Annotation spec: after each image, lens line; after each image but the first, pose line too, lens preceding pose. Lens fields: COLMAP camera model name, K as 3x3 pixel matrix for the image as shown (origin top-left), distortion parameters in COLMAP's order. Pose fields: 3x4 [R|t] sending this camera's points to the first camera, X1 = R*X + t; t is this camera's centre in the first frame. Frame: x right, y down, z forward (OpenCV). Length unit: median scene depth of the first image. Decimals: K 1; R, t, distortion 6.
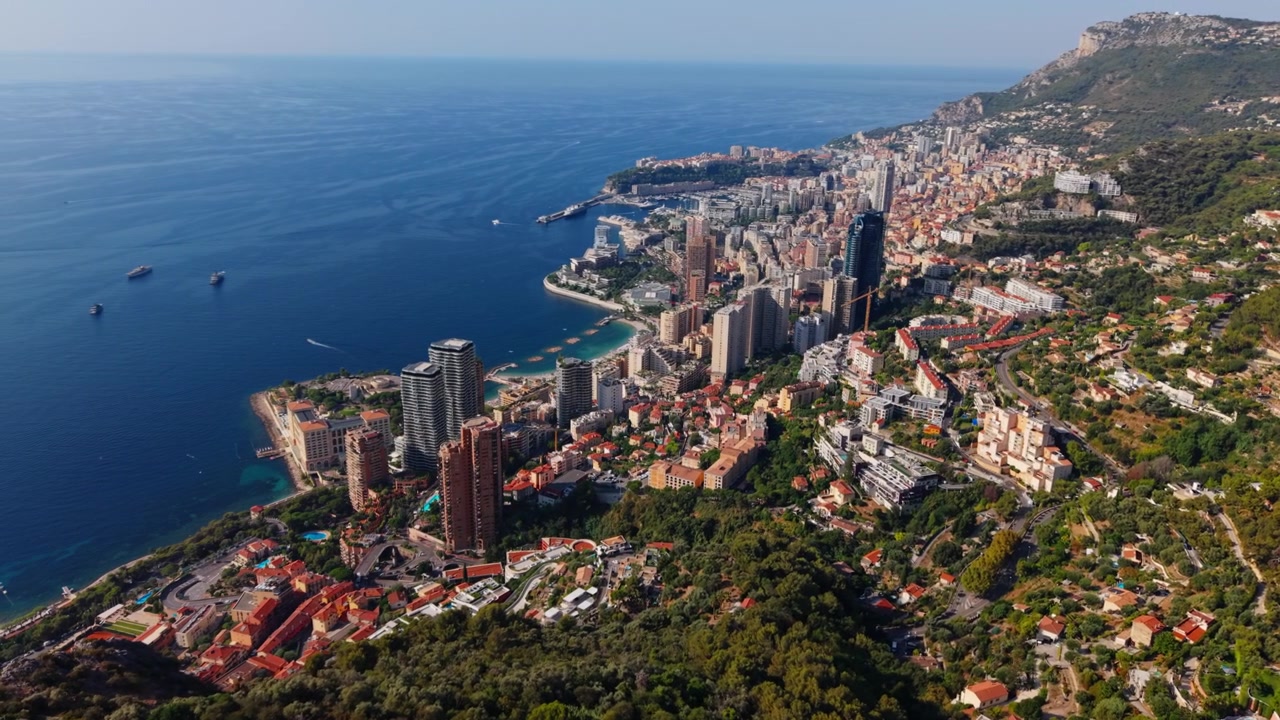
lens RADIAL K [[888.1, 0, 640.0], [0, 888.1, 360.0], [0, 0, 1]] dist [0.044404, -0.057119]
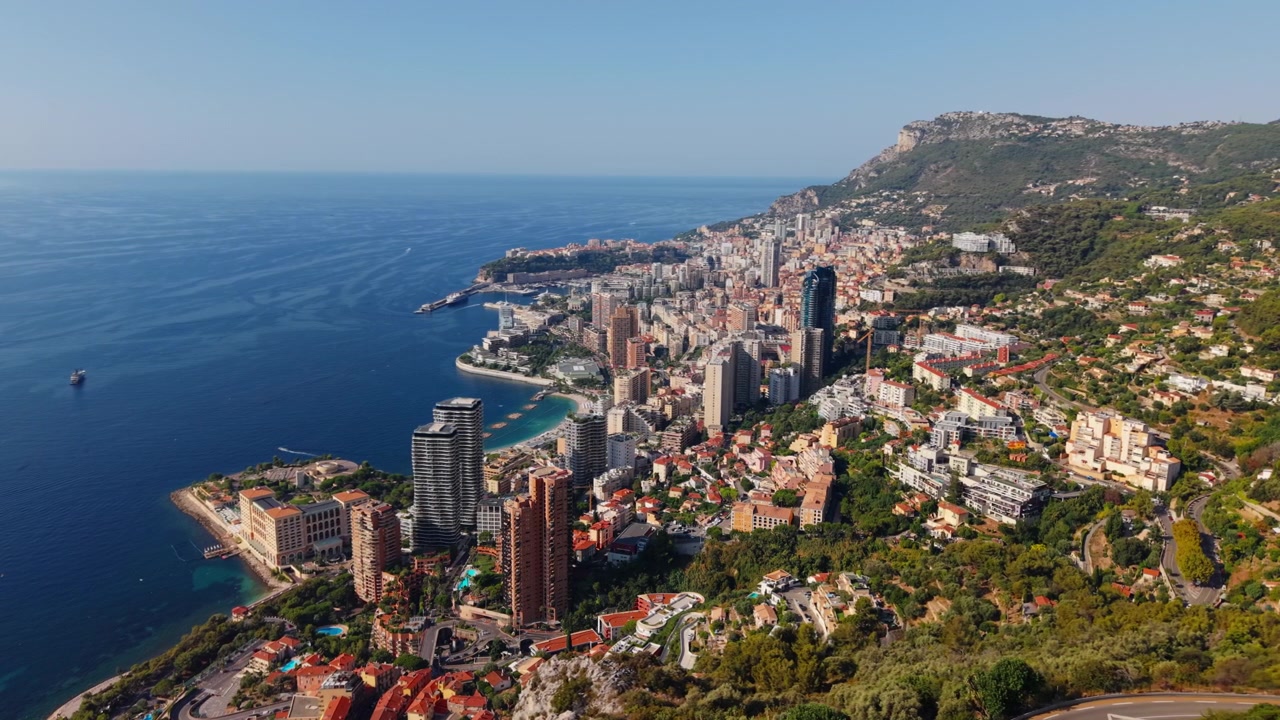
lens RADIAL K [[888.1, 0, 640.0], [0, 888.1, 360.0], [0, 0, 1]] dist [0.044404, -0.057119]
pose [[0.980872, -0.048432, 0.188534, -0.139591], [0.069490, 0.991856, -0.106735, 0.033595], [-0.181830, 0.117795, 0.976249, 0.059383]]
